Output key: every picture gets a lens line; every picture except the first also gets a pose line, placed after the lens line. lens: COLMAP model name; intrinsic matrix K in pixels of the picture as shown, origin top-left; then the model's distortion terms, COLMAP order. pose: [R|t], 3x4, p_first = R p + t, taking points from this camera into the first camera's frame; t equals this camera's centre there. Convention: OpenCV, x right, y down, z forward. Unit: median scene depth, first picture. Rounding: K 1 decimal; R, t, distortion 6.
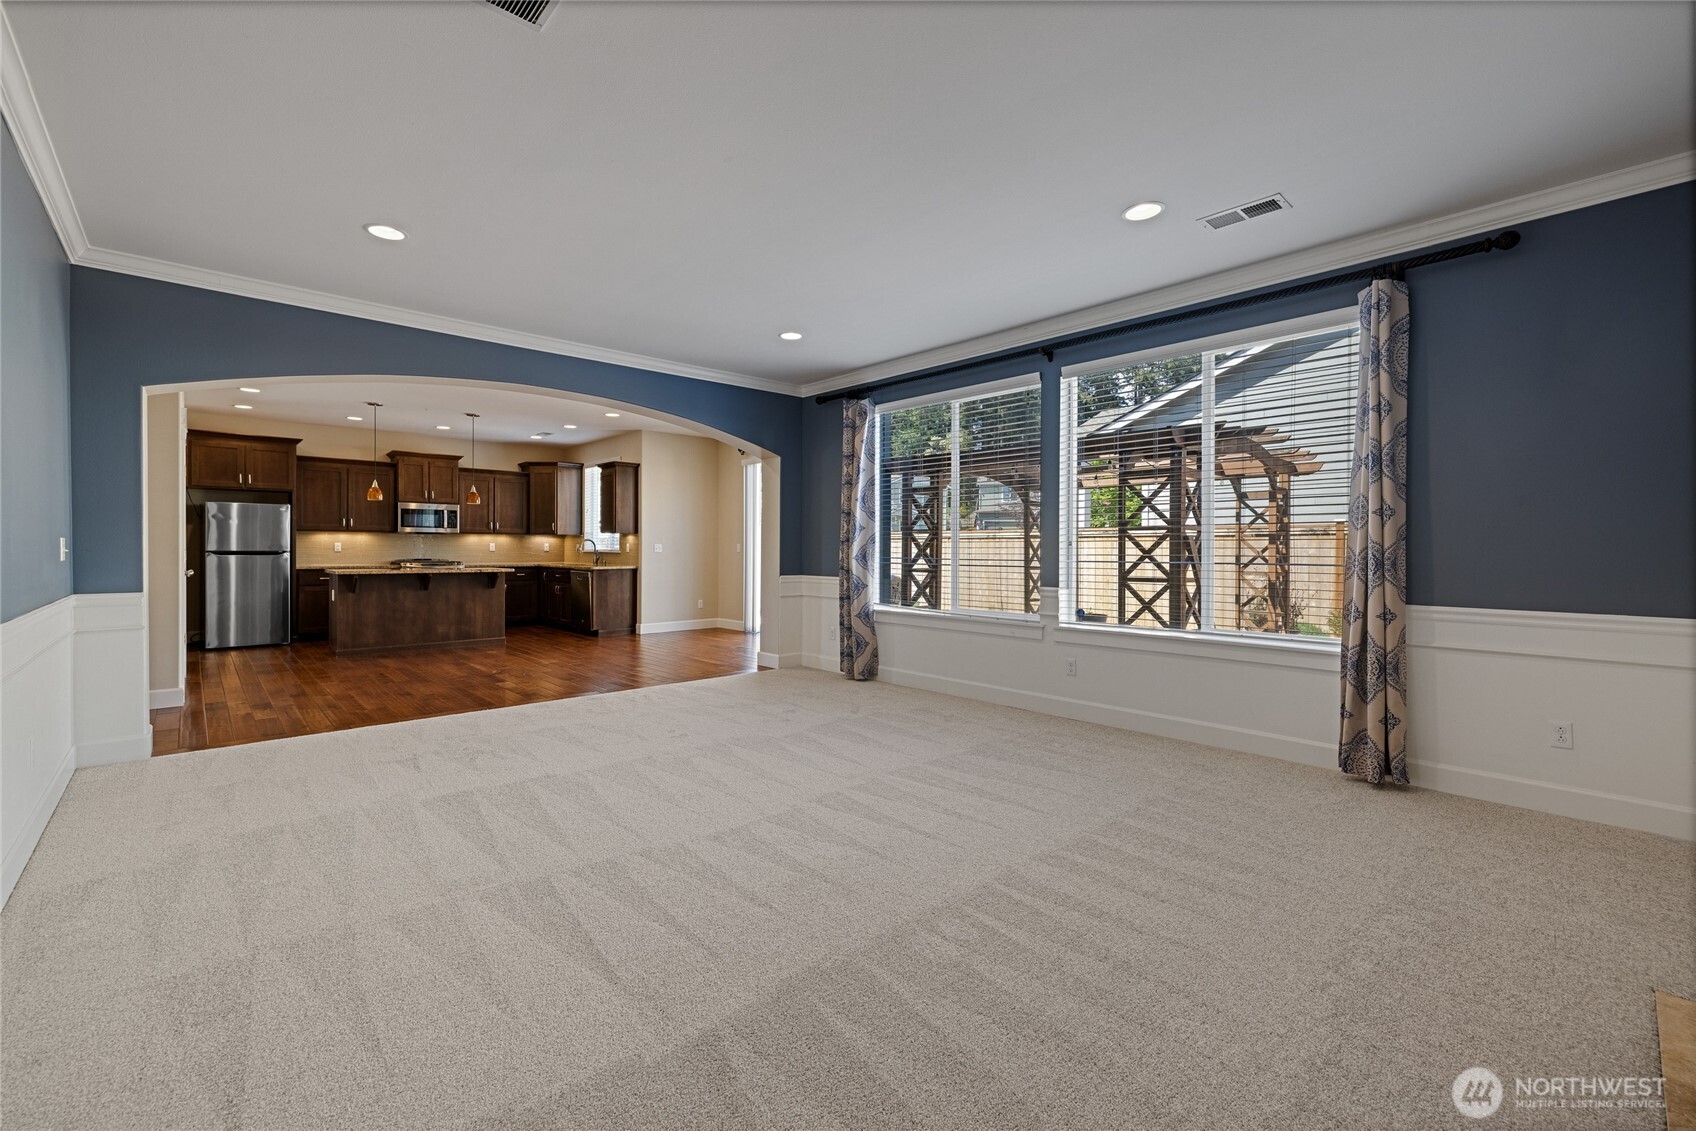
lens RADIAL K [[713.1, 0, 853.6], [0, 713.1, 554.0], [0, 0, 1]] dist [-0.004746, 0.001071]
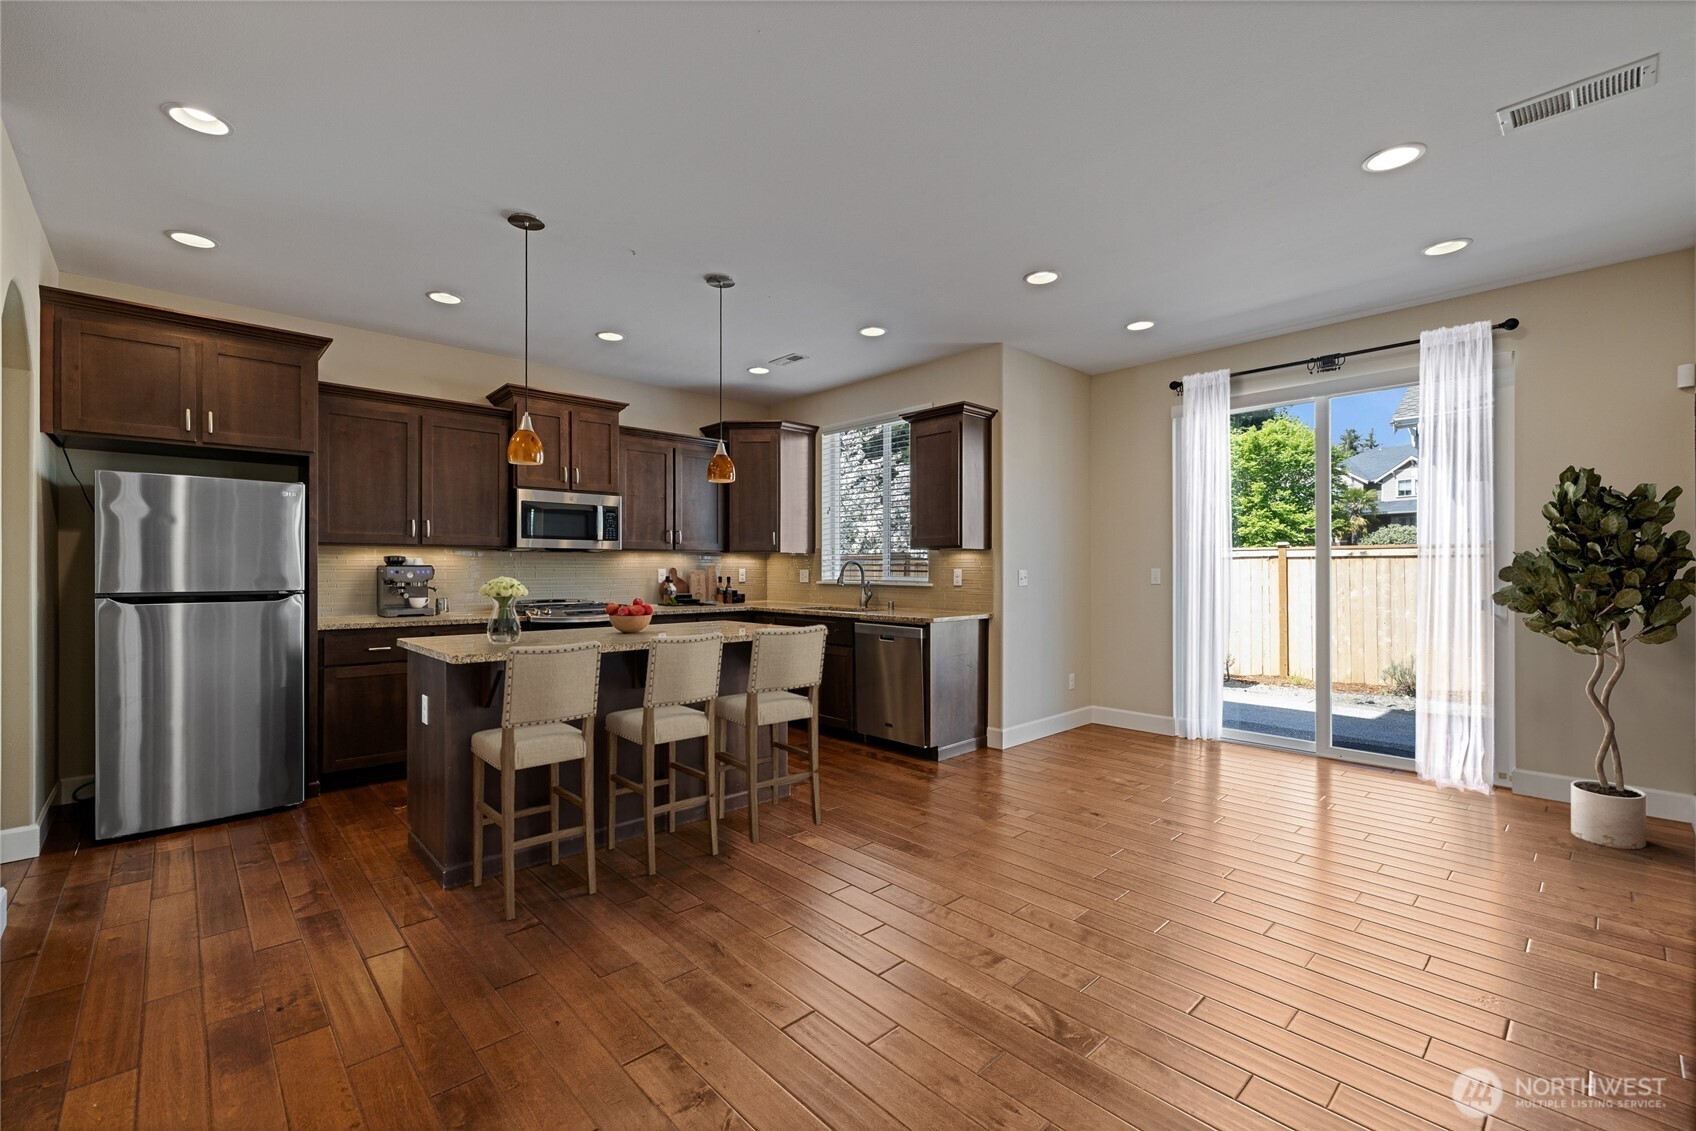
lens RADIAL K [[713.1, 0, 839.8], [0, 713.1, 571.7], [0, 0, 1]] dist [-0.004746, 0.001071]
pose [[0.999994, -0.003284, 0.000928, -0.422522], [0.003286, 0.999992, -0.002481, -0.012846], [-0.000919, 0.002484, 0.999996, 0.512125]]
